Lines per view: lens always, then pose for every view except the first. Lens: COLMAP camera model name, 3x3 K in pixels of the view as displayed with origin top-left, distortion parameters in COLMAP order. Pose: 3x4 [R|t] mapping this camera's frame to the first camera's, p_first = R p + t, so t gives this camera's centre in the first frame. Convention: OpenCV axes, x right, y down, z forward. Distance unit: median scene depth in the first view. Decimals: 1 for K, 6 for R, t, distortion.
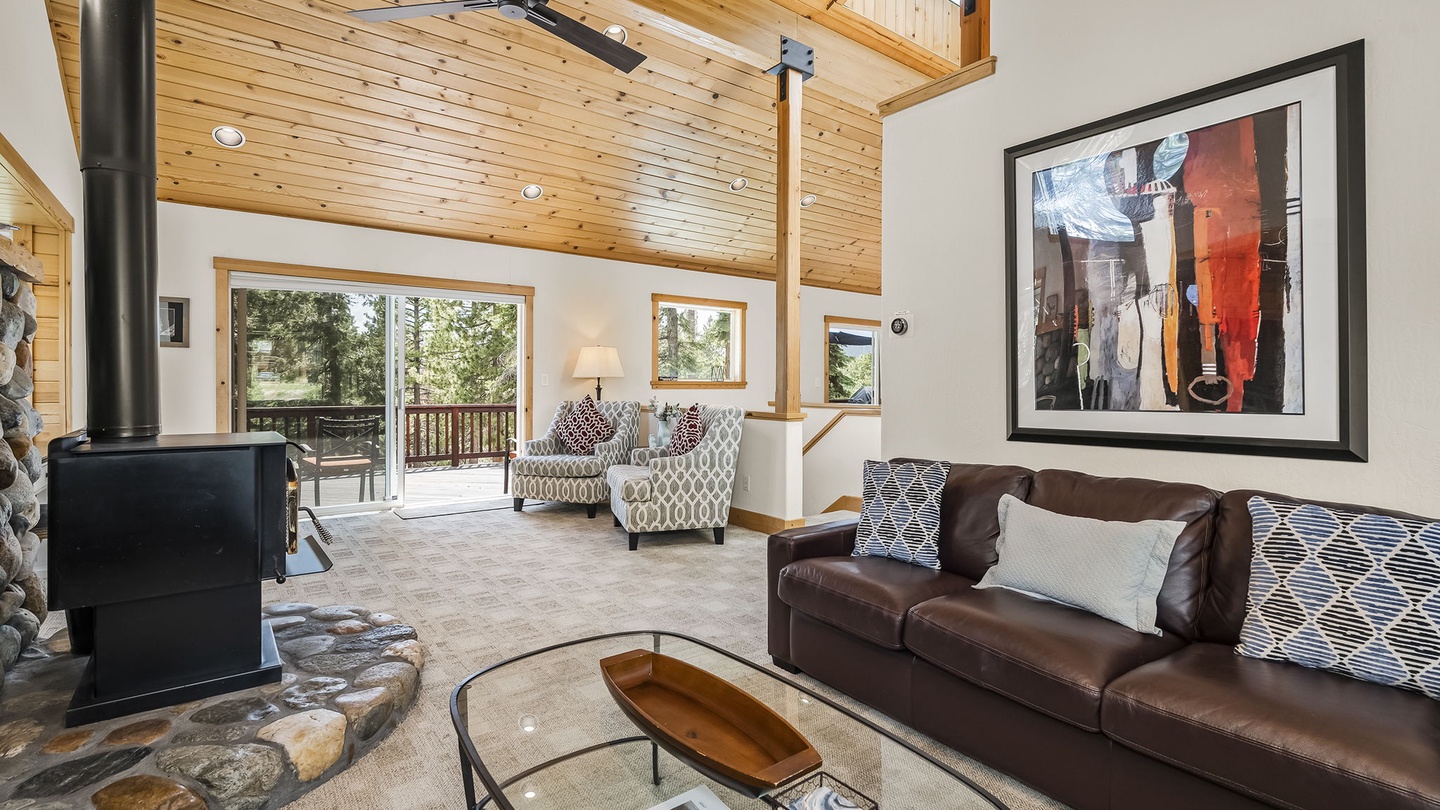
lens RADIAL K [[655.1, 0, 725.8], [0, 655.1, 387.7], [0, 0, 1]] dist [-0.003263, -0.000762]
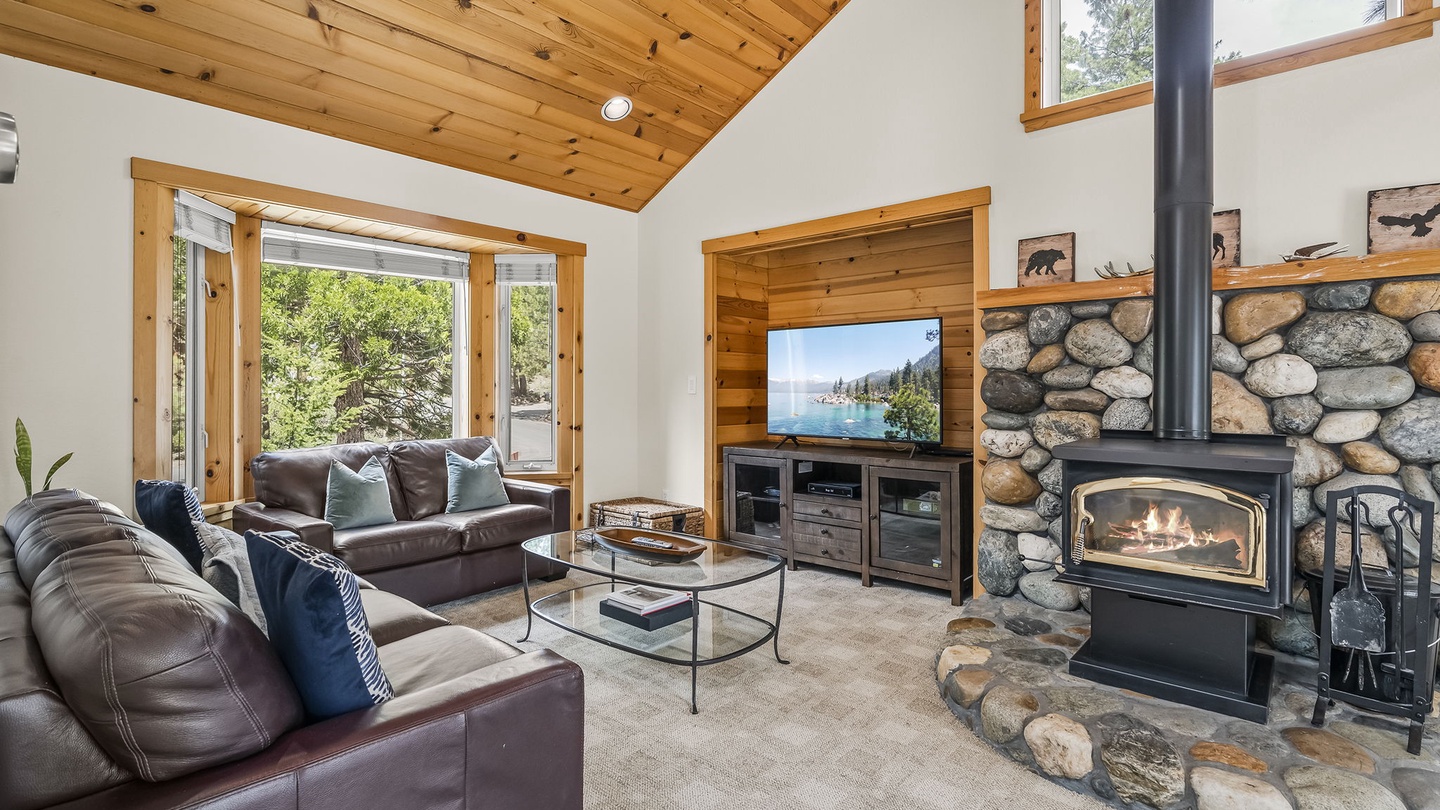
lens RADIAL K [[680.5, 0, 733.5], [0, 680.5, 388.4], [0, 0, 1]] dist [-0.001027, 0.000190]
pose [[-0.980086, -0.005278, -0.198505, 0.038110], [-0.005988, 0.999978, 0.002976, -0.005304], [0.198485, 0.004105, -0.980095, 1.174377]]
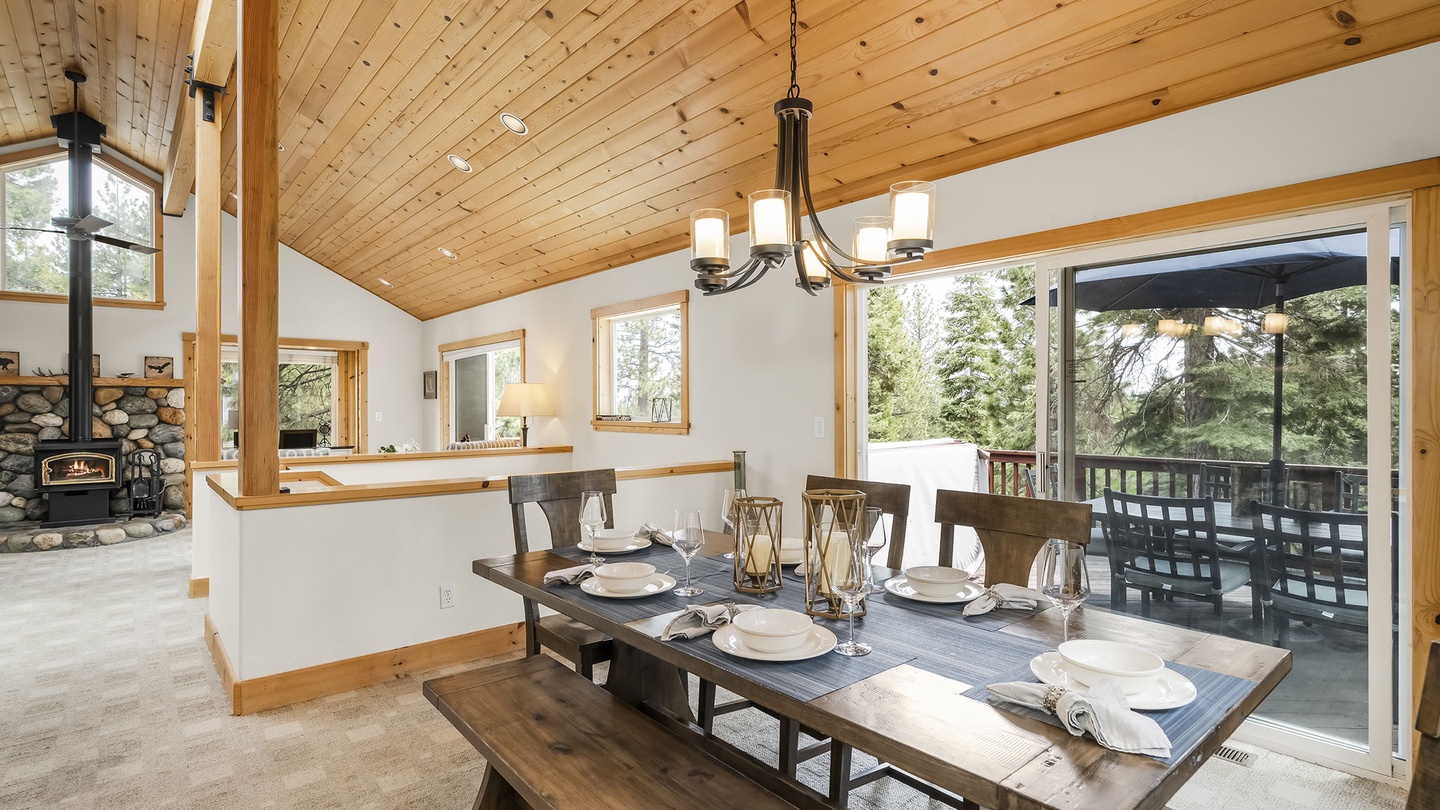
lens RADIAL K [[706.4, 0, 720.0], [0, 706.4, 405.0], [0, 0, 1]] dist [-0.000578, 0.000163]
pose [[0.048882, -0.007134, -0.998779, 1.544662], [0.000576, 0.999975, -0.007115, -0.040625], [0.998804, -0.000228, 0.048885, 2.300466]]
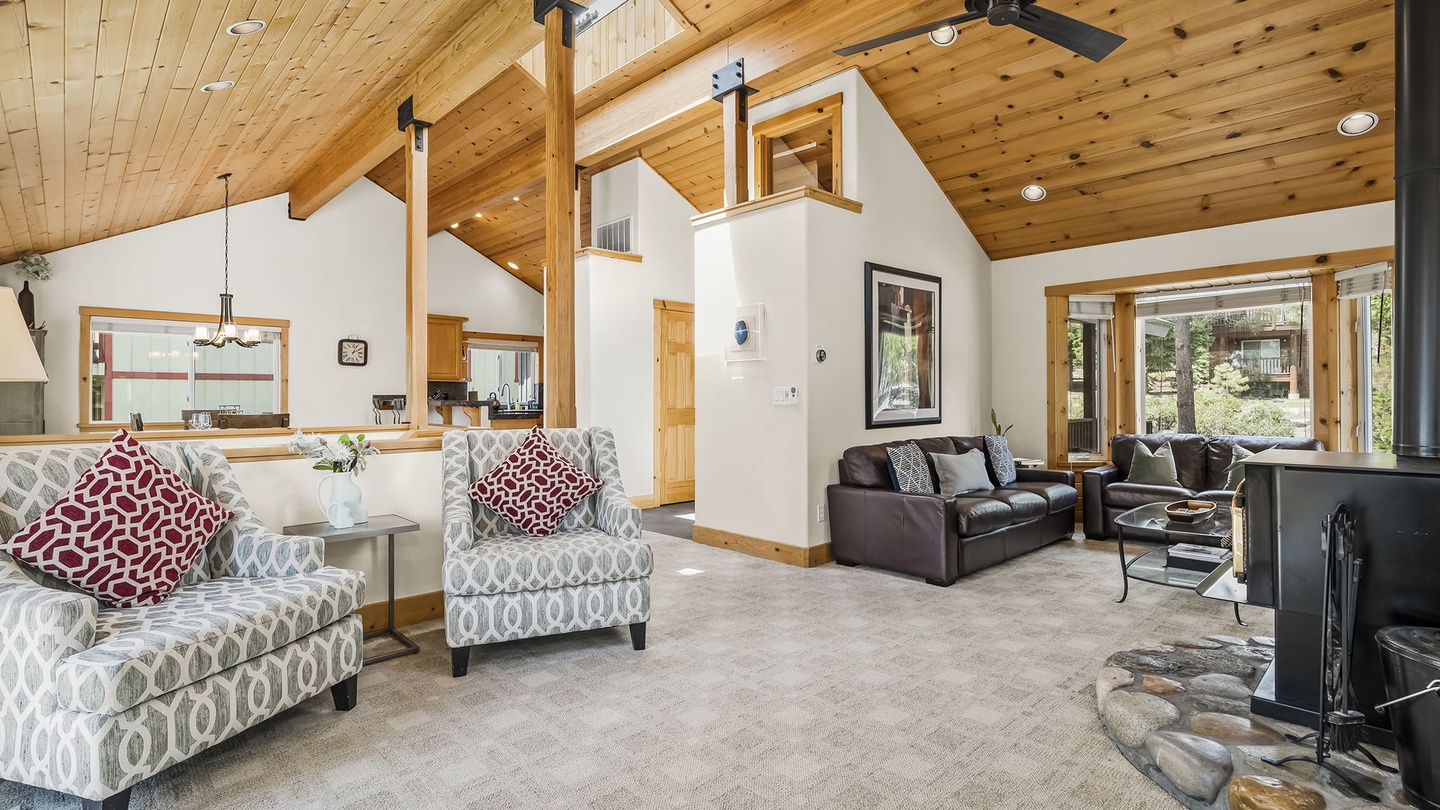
lens RADIAL K [[680.5, 0, 733.5], [0, 680.5, 388.4], [0, 0, 1]] dist [-0.001027, 0.000190]
pose [[-0.127368, 0.009086, 0.991814, -1.039643], [0.007968, 0.999935, -0.008138, -0.012305], [-0.991823, 0.006866, -0.127433, 1.237645]]
